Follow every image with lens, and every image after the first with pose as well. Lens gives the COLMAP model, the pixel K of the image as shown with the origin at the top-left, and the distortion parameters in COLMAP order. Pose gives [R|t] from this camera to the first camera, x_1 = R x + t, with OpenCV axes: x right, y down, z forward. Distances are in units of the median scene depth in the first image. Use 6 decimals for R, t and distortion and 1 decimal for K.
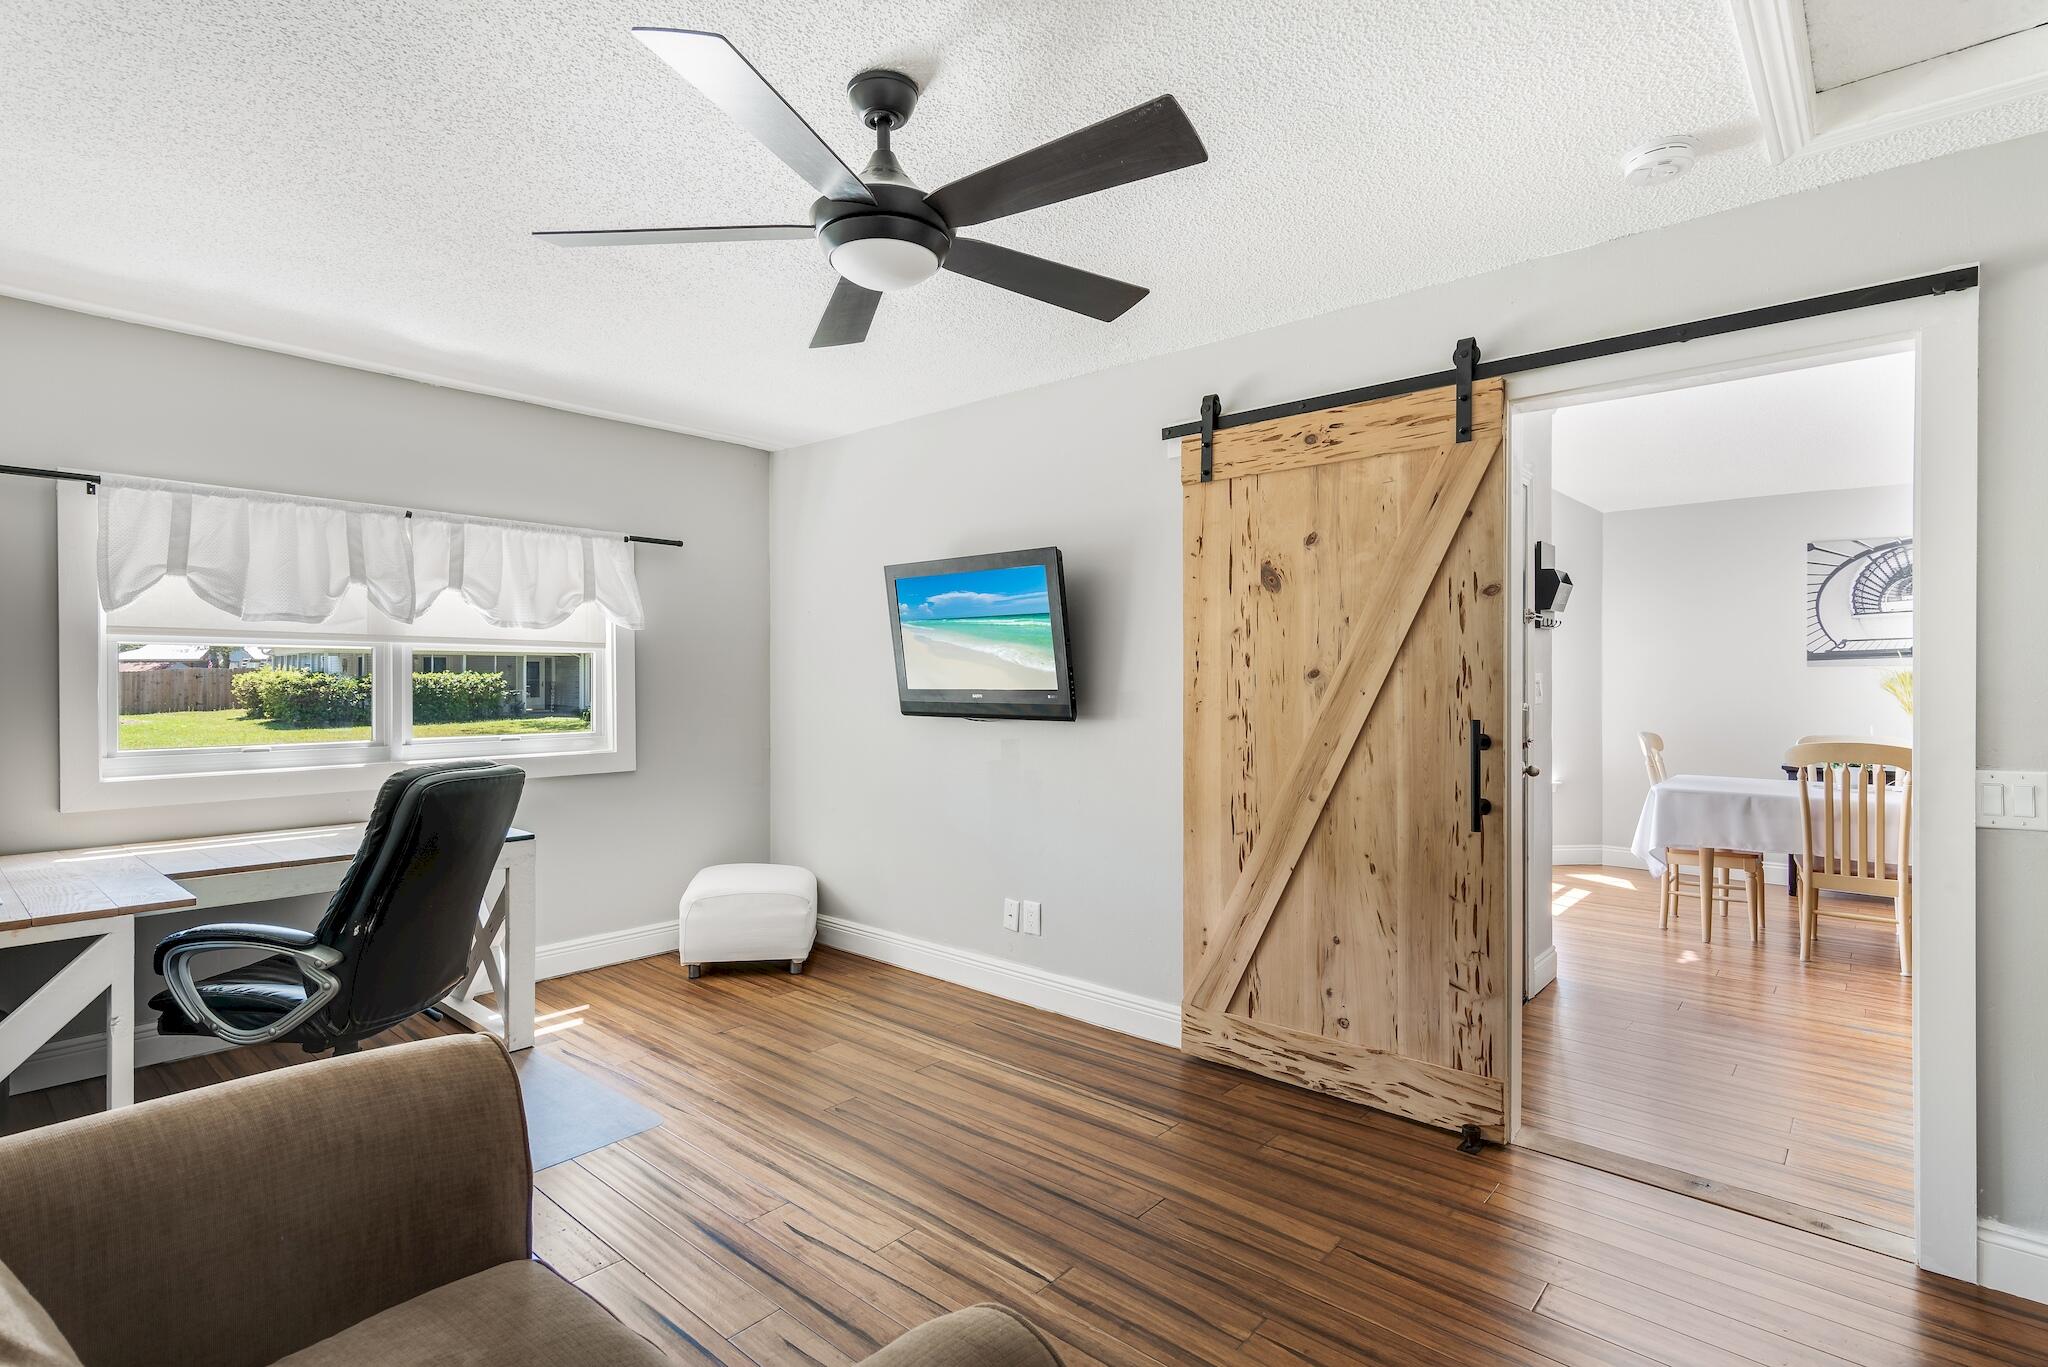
lens RADIAL K [[991.2, 0, 1026.5], [0, 991.2, 676.6], [0, 0, 1]] dist [0.000886, 0.000212]
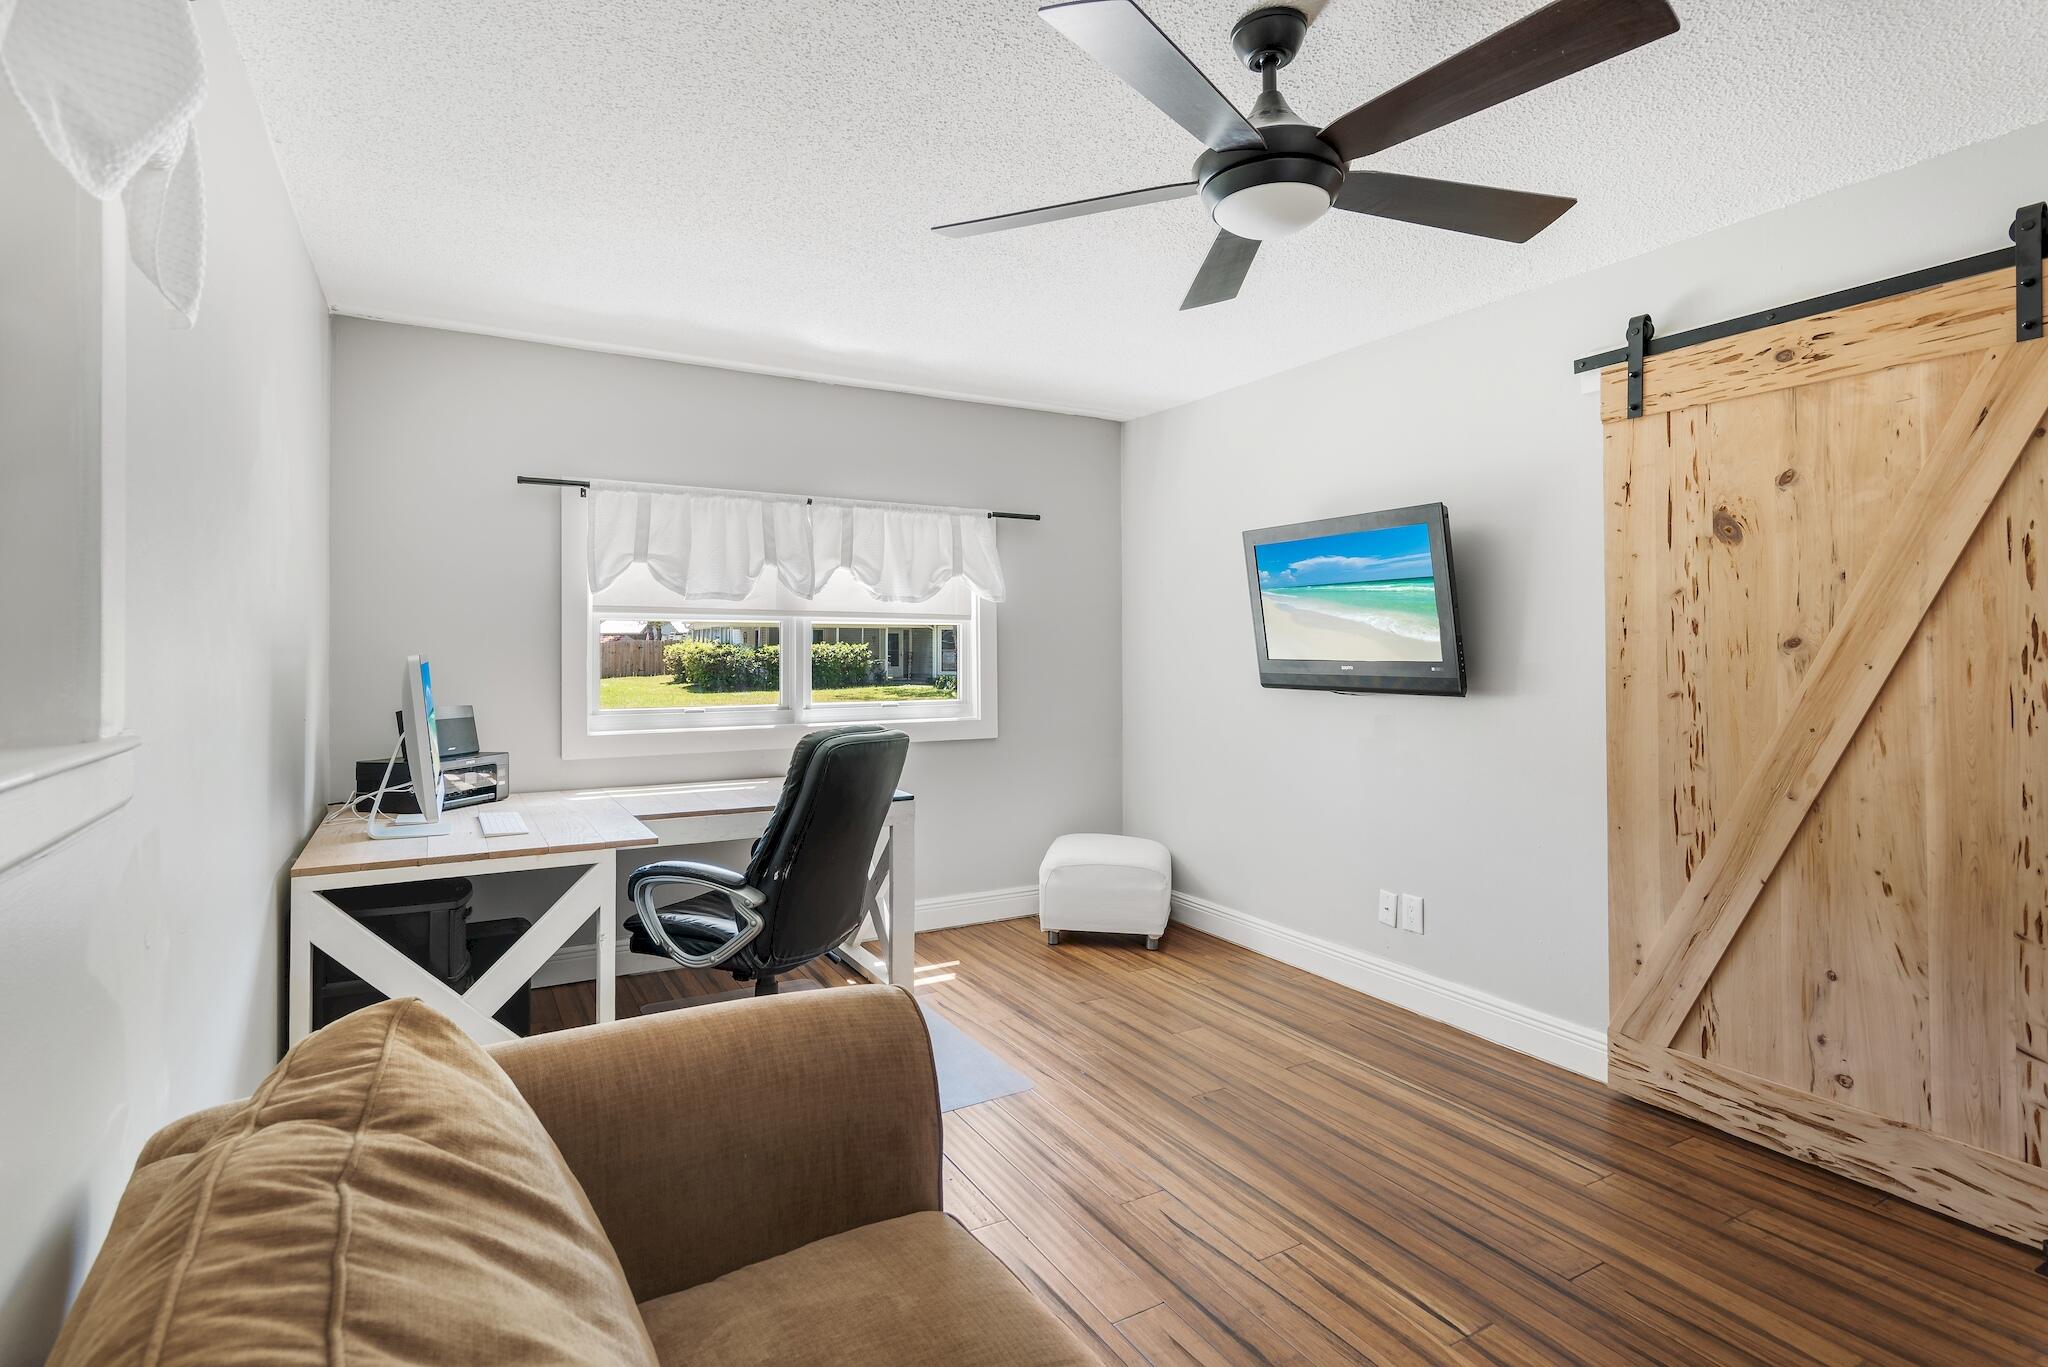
lens RADIAL K [[1007.4, 0, 1019.4], [0, 1007.4, 631.6], [0, 0, 1]] dist [-0.000830, 0.000065]
pose [[0.945472, -0.006064, -0.325646, -0.044119], [0.001099, 0.999880, -0.015428, -0.000134], [0.325701, 0.014229, 0.945366, 0.014402]]
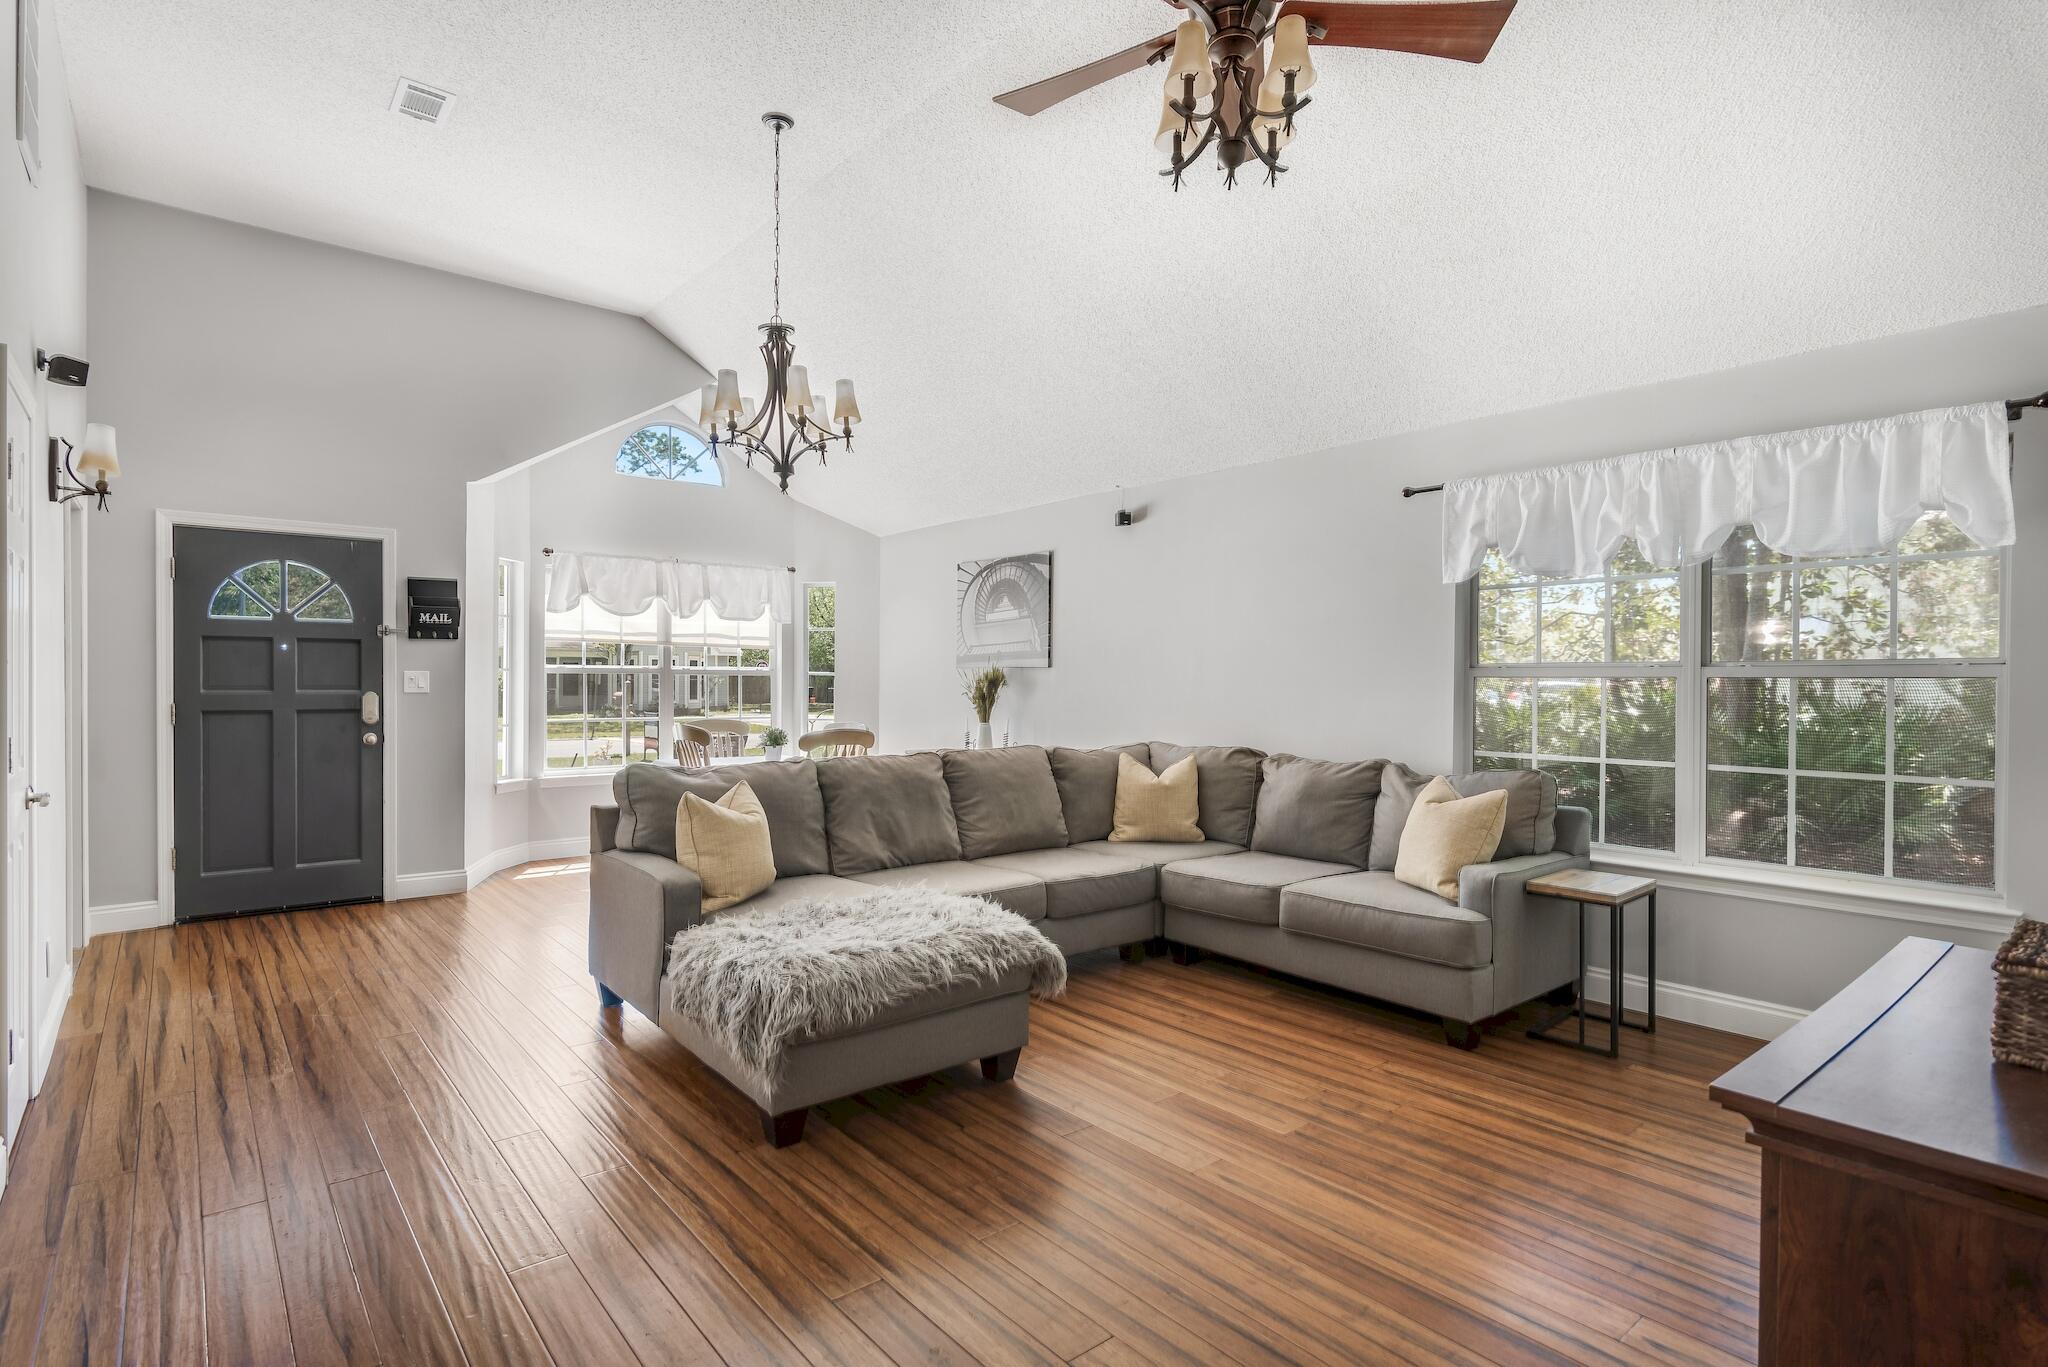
lens RADIAL K [[1037.0, 0, 1024.0], [0, 1037.0, 683.5], [0, 0, 1]] dist [-0.000983, -0.000039]
pose [[0.987453, 0.007226, -0.157750, 0.937340], [-0.006802, 0.999972, 0.003231, 0.003170], [0.157769, -0.002118, 0.987474, -0.184391]]
